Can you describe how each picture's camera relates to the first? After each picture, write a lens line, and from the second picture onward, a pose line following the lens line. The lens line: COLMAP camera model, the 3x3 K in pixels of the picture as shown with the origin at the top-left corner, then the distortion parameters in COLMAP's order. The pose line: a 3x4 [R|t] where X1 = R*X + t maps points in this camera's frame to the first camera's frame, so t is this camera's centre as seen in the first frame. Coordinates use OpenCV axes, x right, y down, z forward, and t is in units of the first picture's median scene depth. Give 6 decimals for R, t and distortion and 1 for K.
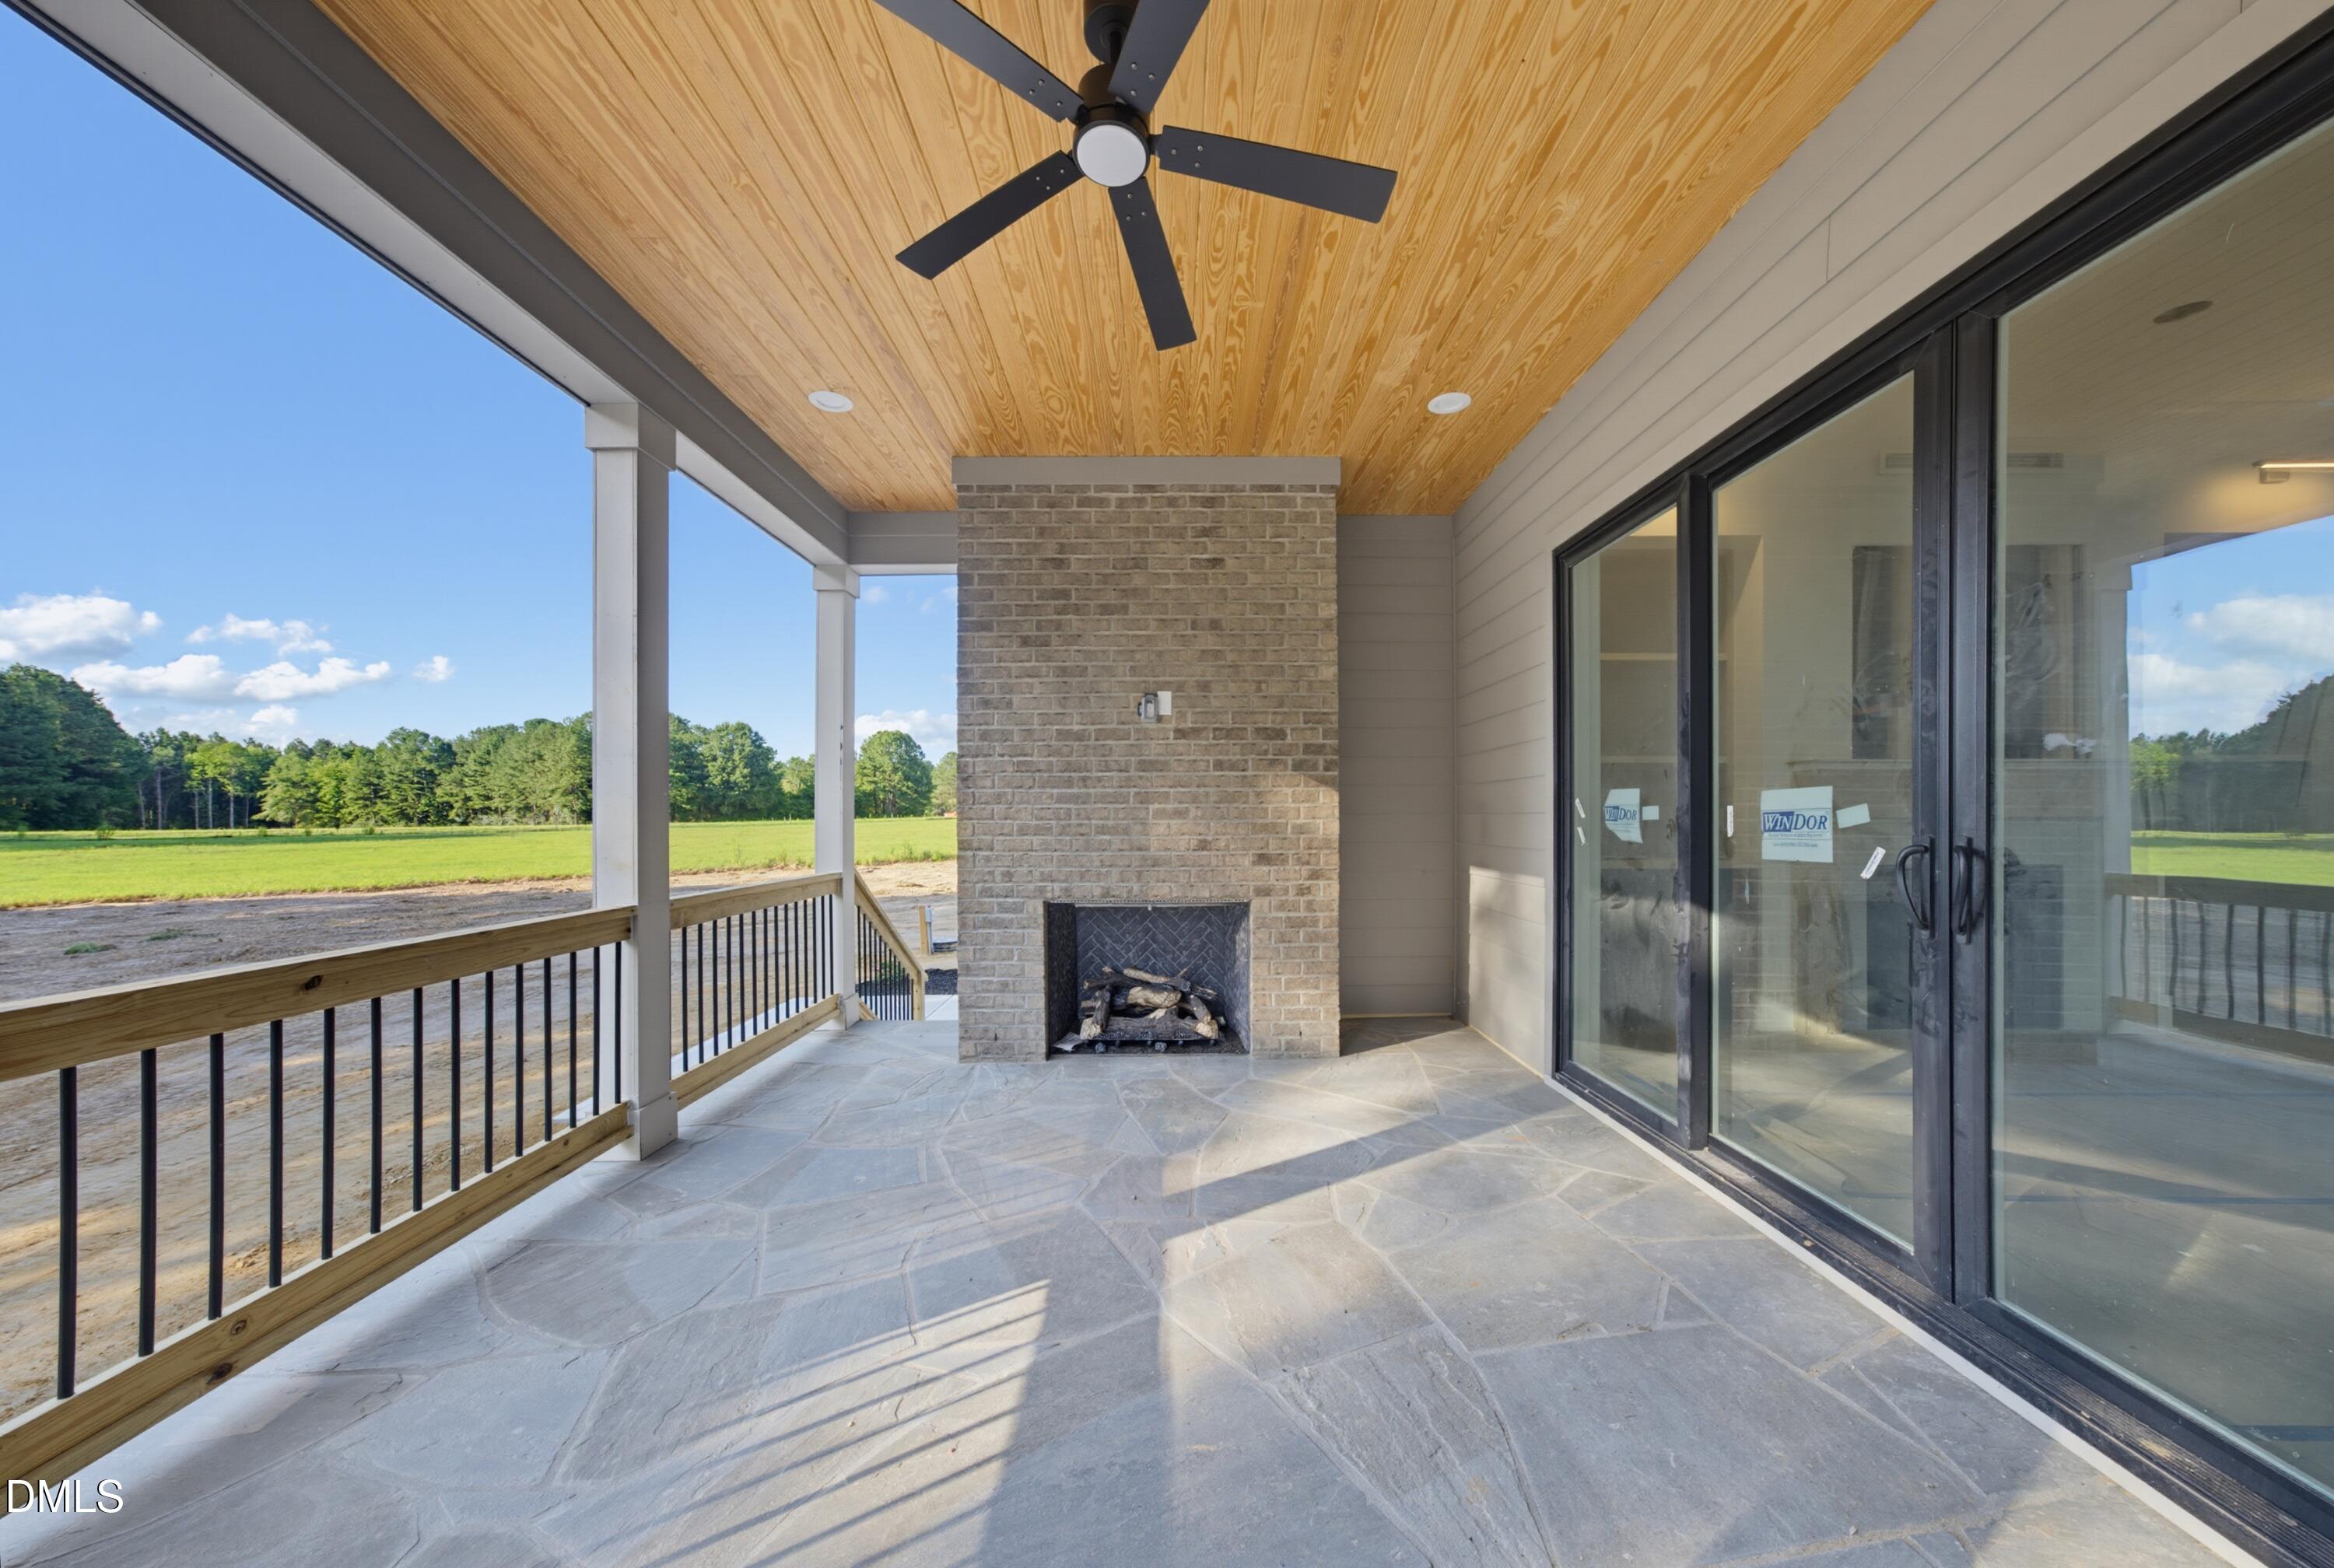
lens RADIAL K [[804.9, 0, 1155.5], [0, 804.9, 813.2], [0, 0, 1]] dist [-0.012857, 0.007813]
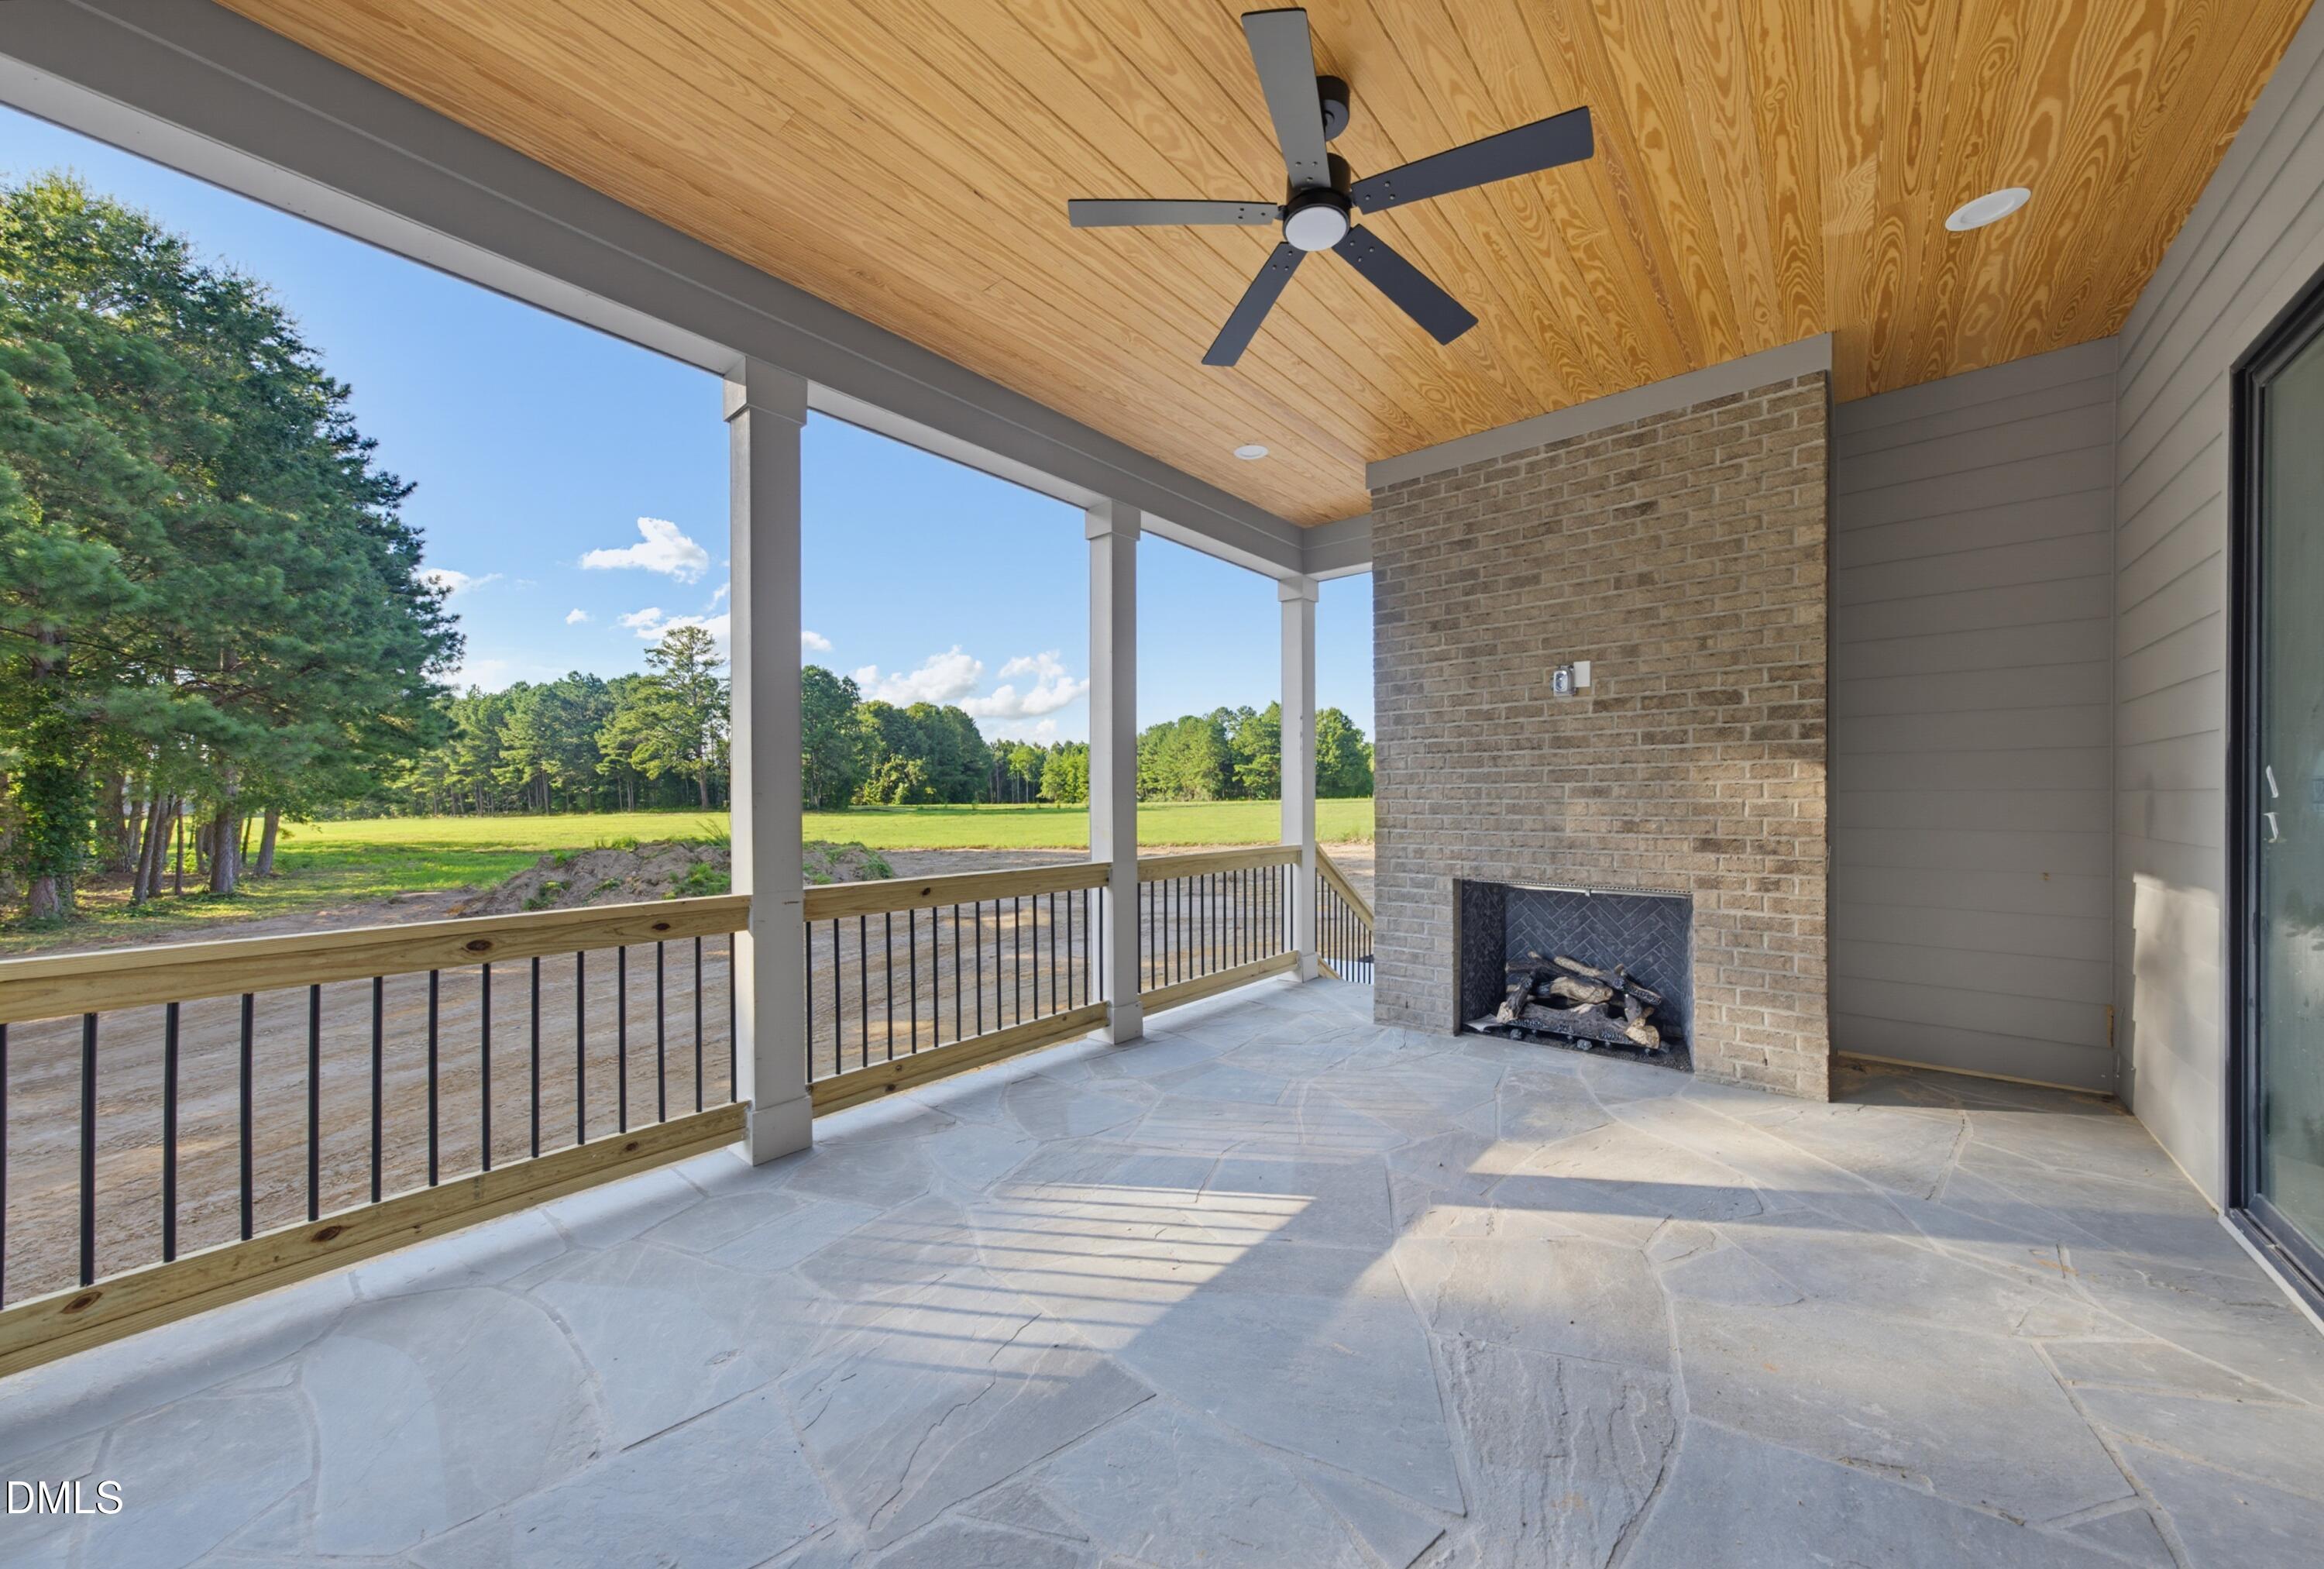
lens RADIAL K [[805.2, 0, 1155.7], [0, 805.2, 797.3], [0, 0, 1]] dist [-0.004428, 0.001274]
pose [[0.763942, -0.001480, -0.645283, 0.226757], [0.007719, 0.999947, 0.006845, -0.004503], [0.645239, -0.010210, 0.763913, -0.019103]]
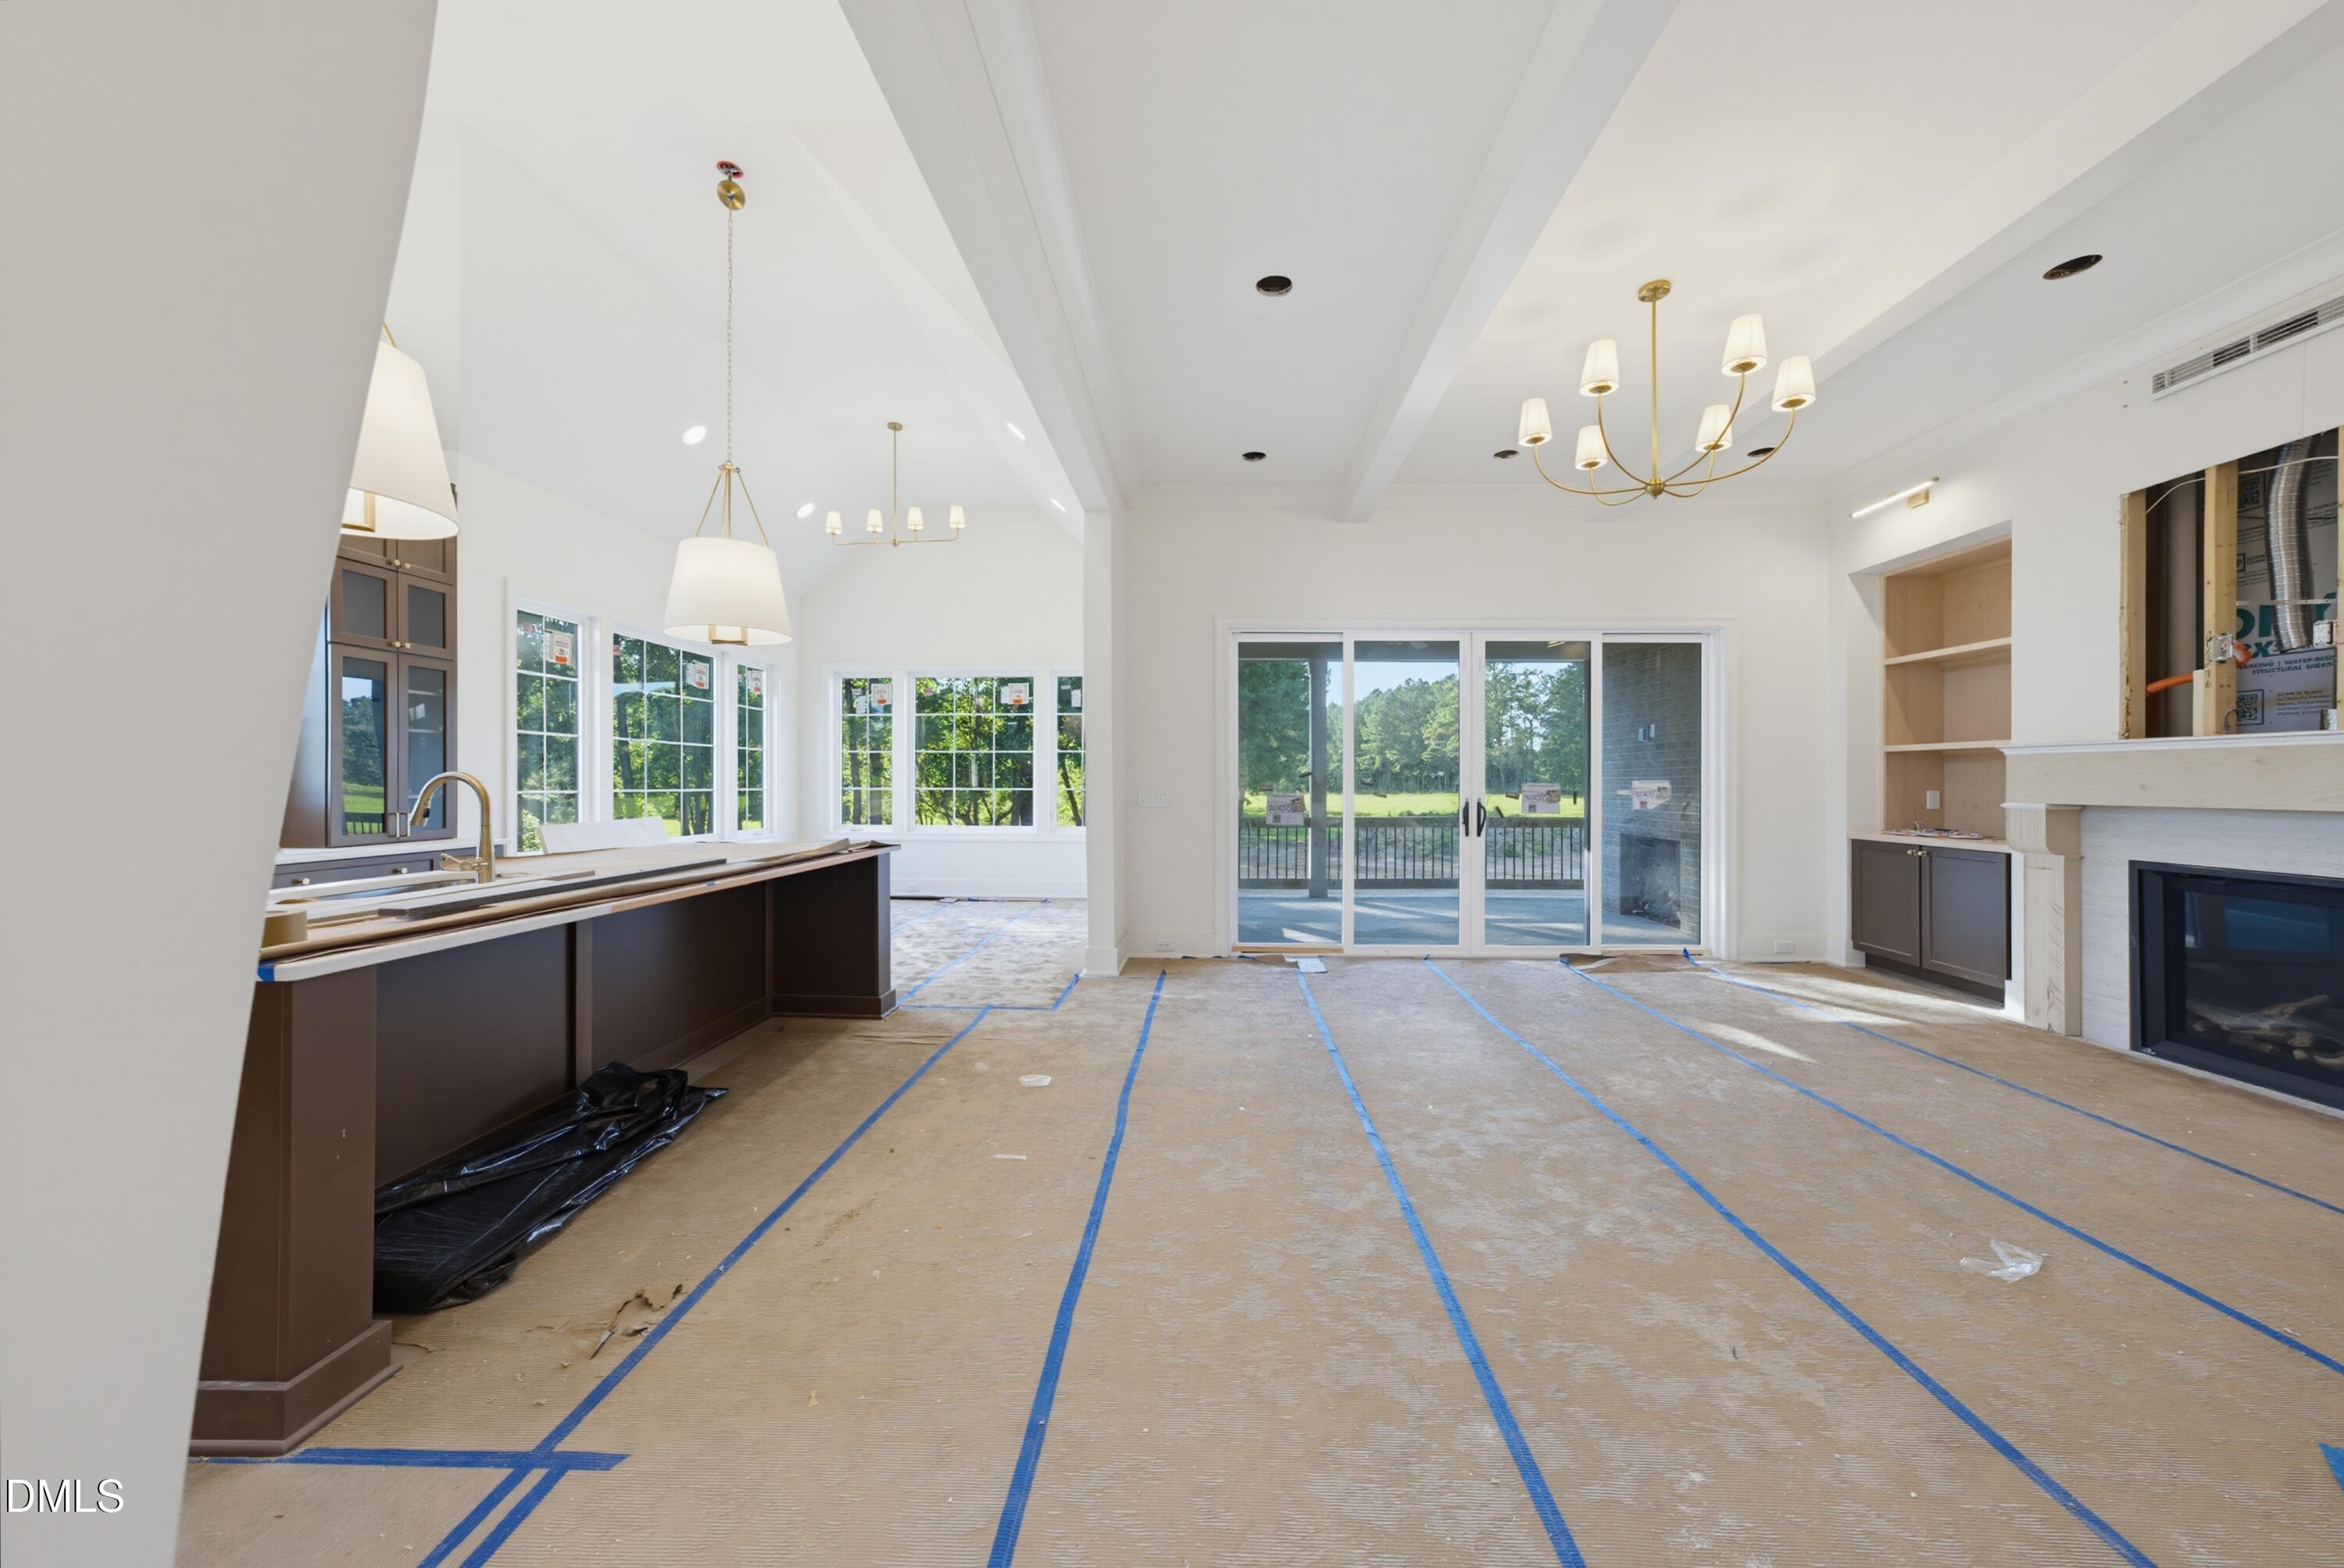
lens RADIAL K [[808.4, 0, 1207.0], [0, 808.4, 781.1], [0, 0, 1]] dist [-0.012857, 0.007813]
pose [[-0.011461, 0.002489, -0.999931, 1.838319], [0.004471, 0.999987, 0.002437, -0.029334], [0.999924, -0.004443, -0.011472, 0.007405]]
